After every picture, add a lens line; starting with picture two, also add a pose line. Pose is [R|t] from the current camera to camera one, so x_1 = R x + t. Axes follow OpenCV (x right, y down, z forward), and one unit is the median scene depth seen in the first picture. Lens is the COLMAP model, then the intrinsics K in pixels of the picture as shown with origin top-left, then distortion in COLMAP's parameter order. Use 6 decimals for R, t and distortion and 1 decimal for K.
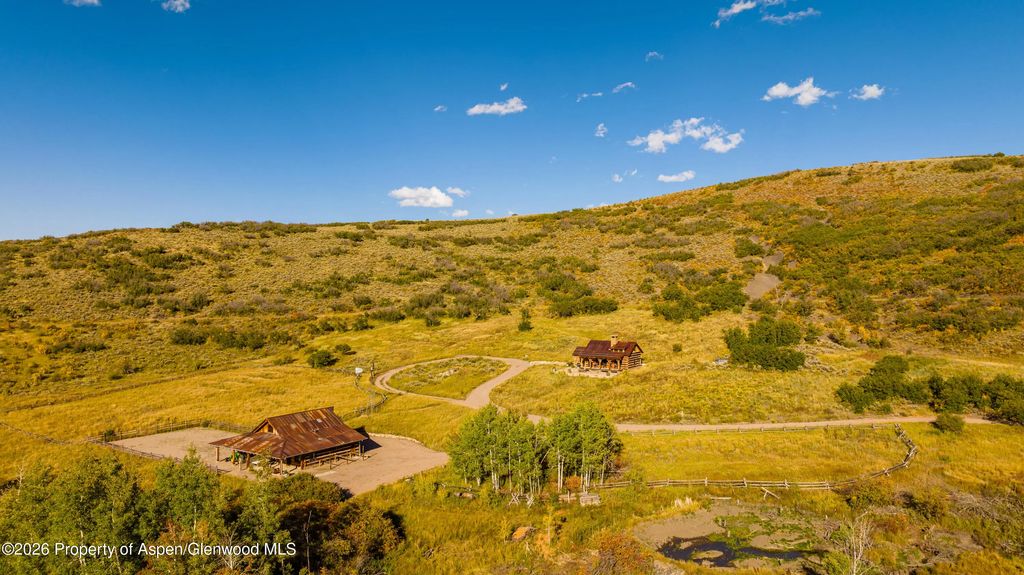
lens RADIAL K [[721.9, 0, 515.8], [0, 721.9, 284.3], [0, 0, 1]] dist [-0.033418, 0.028478]
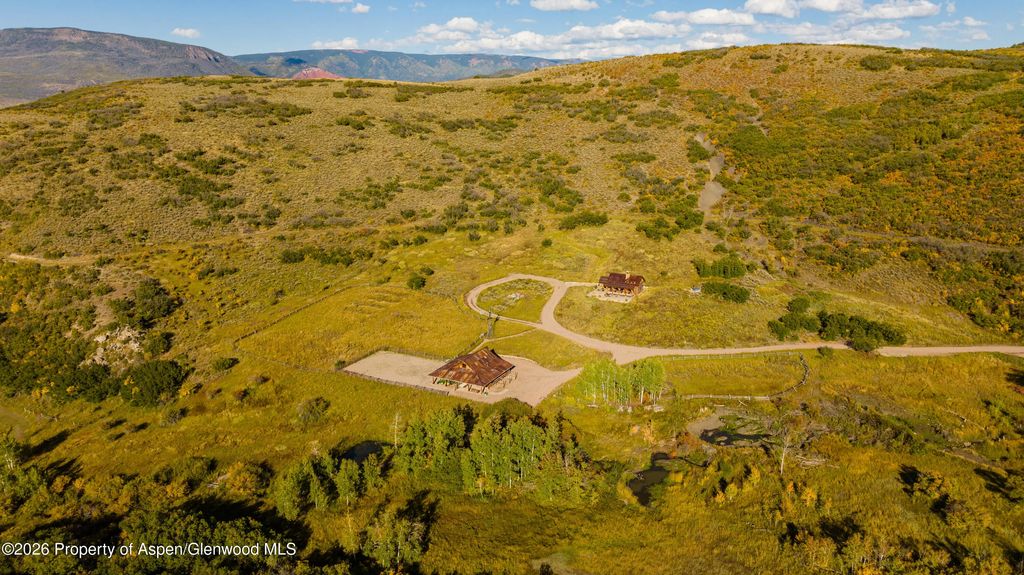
lens RADIAL K [[735.9, 0, 512.0], [0, 735.9, 287.5], [0, 0, 1]] dist [0.000336, -0.064633]
pose [[0.992535, -0.031925, 0.117706, -0.201849], [-0.001933, 0.960892, 0.276917, -0.226840], [-0.121943, -0.275077, 0.953657, -0.320368]]
